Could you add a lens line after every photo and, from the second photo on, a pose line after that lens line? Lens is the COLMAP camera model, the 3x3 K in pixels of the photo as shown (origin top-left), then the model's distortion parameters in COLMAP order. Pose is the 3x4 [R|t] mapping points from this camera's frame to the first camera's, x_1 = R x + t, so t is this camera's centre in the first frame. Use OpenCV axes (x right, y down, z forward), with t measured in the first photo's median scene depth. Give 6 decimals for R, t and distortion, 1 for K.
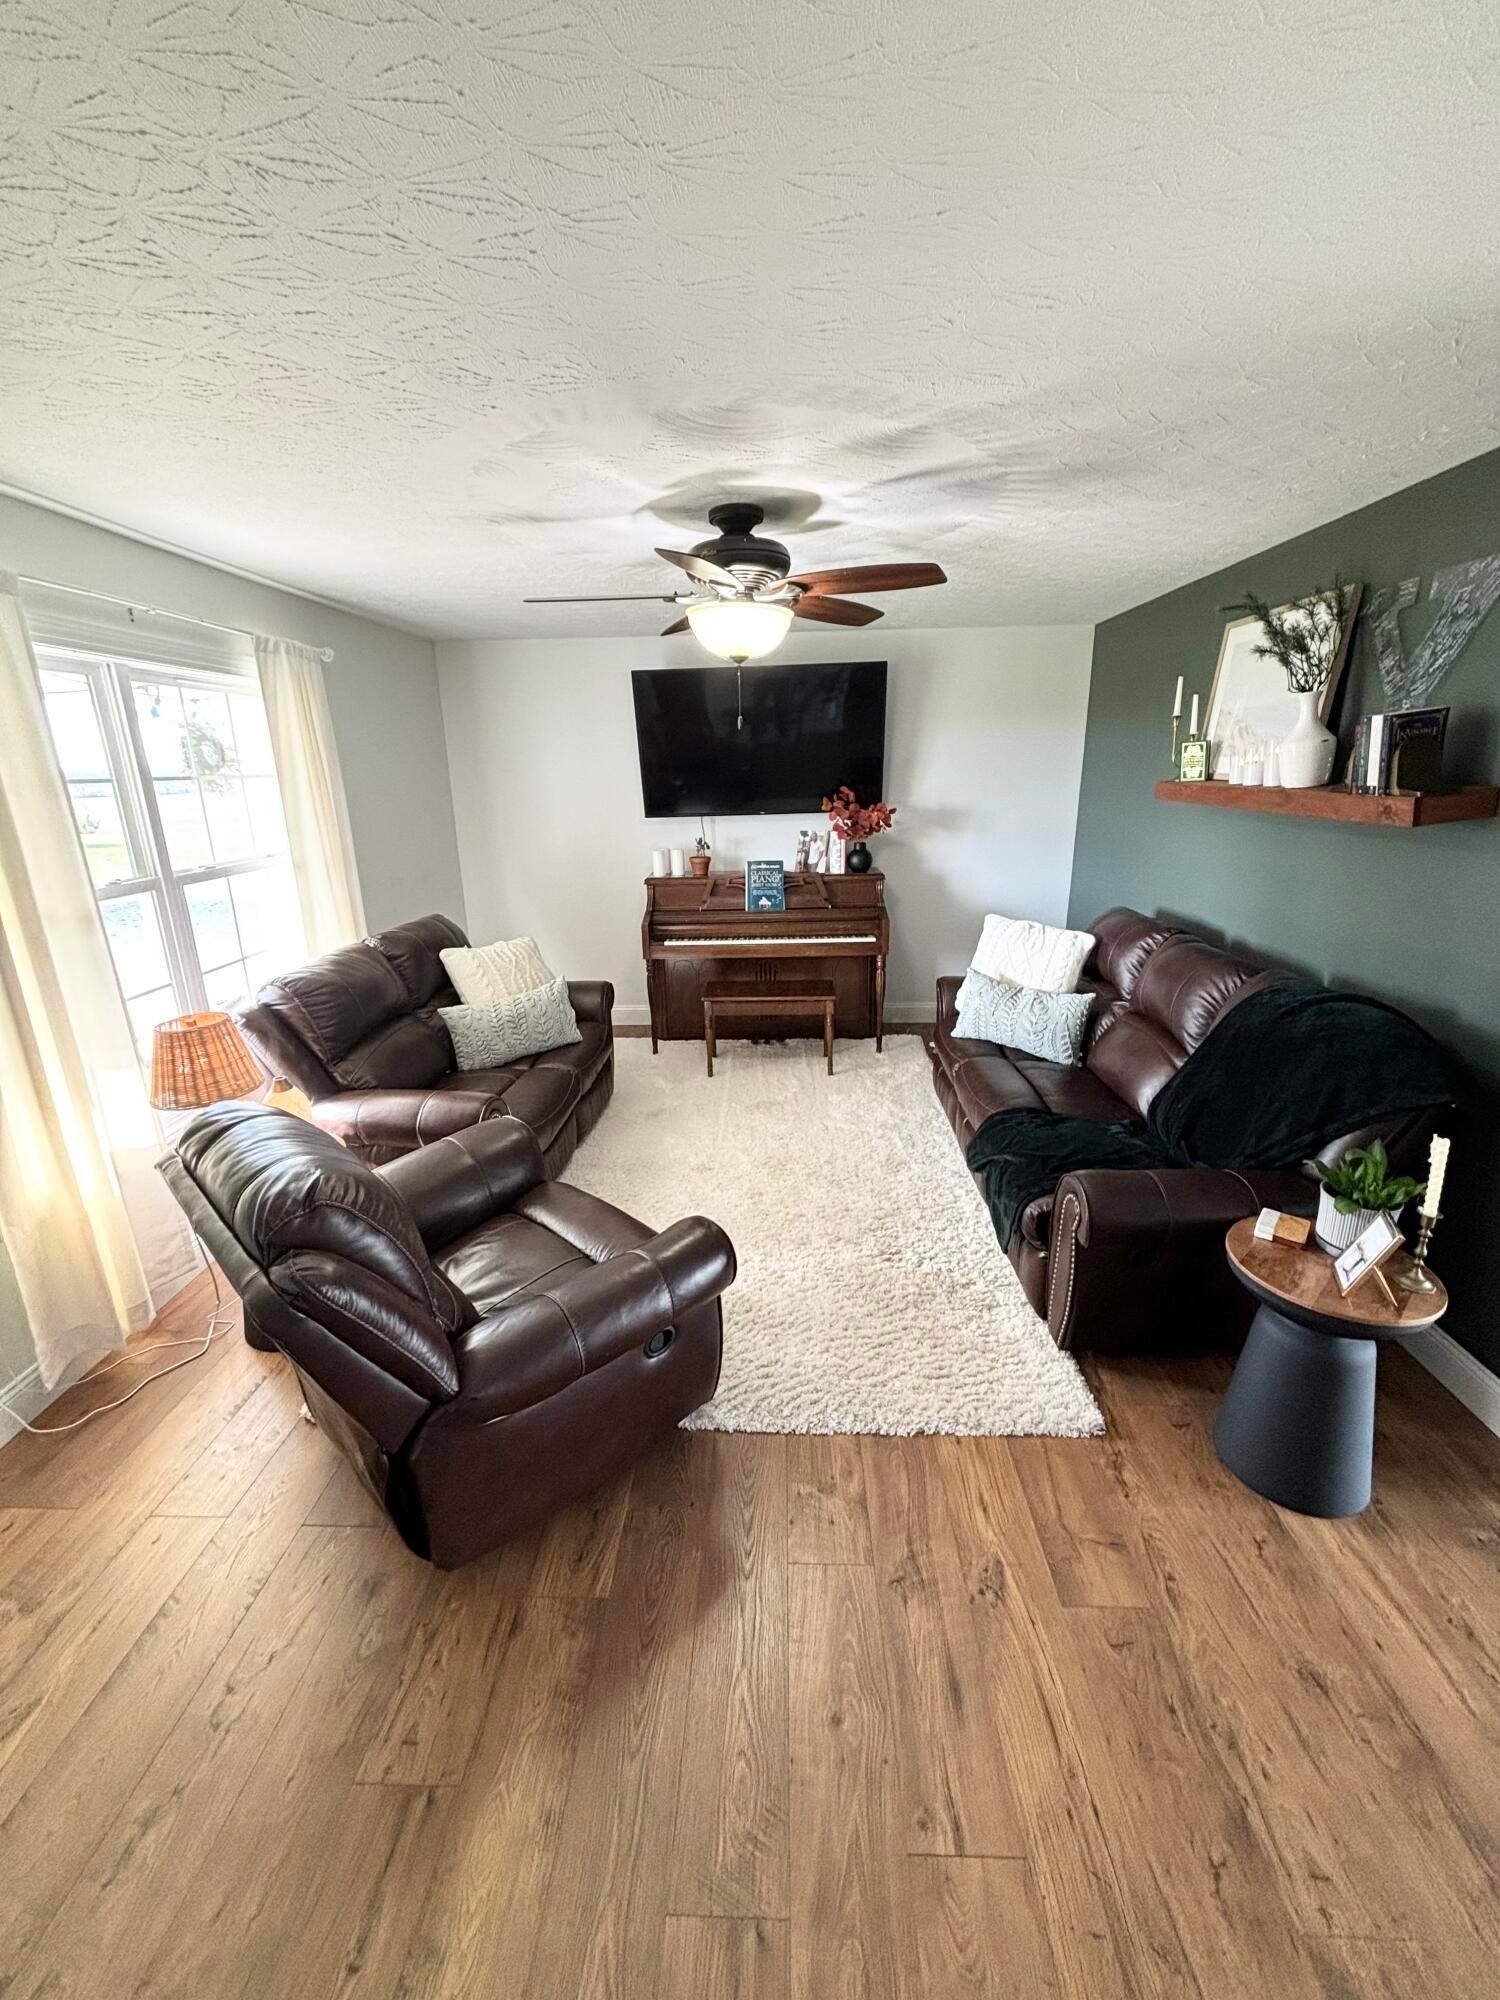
lens RADIAL K [[809.4, 0, 751.4], [0, 809.4, 995.0], [0, 0, 1]] dist [-0.002479, 0.001519]
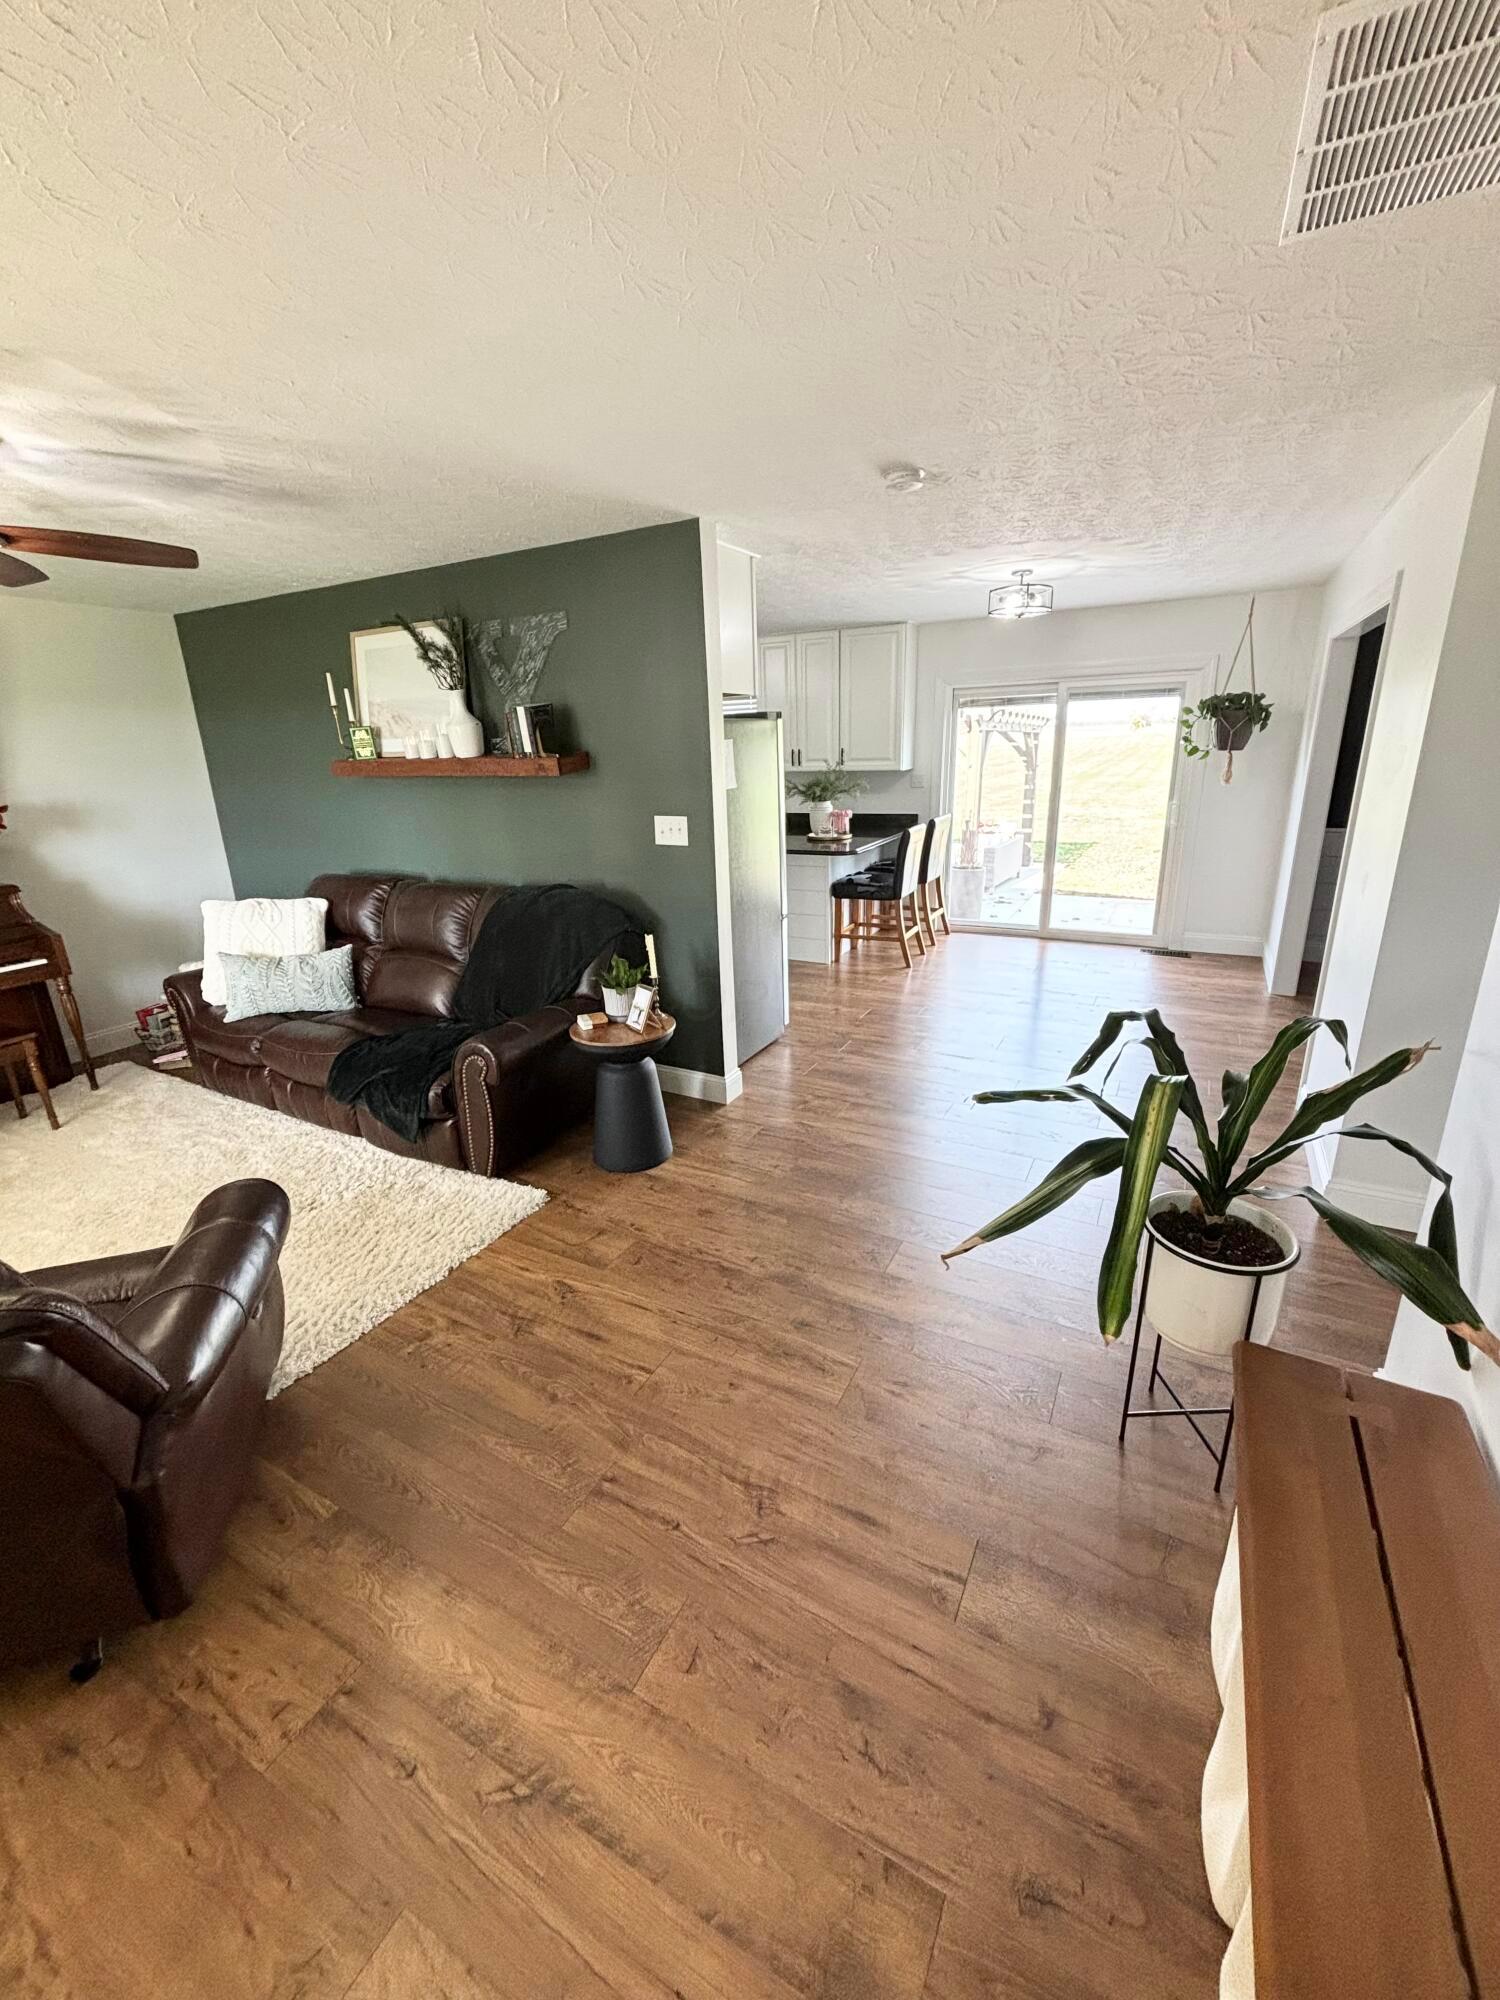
lens RADIAL K [[809.4, 0, 747.8], [0, 809.4, 1002.1], [0, 0, 1]] dist [-0.002479, 0.001519]
pose [[0.447146, -0.271101, 0.852388, -0.519737], [0.267059, 0.949959, 0.162040, 0.063487], [-0.853663, 0.155182, 0.497170, -0.075863]]
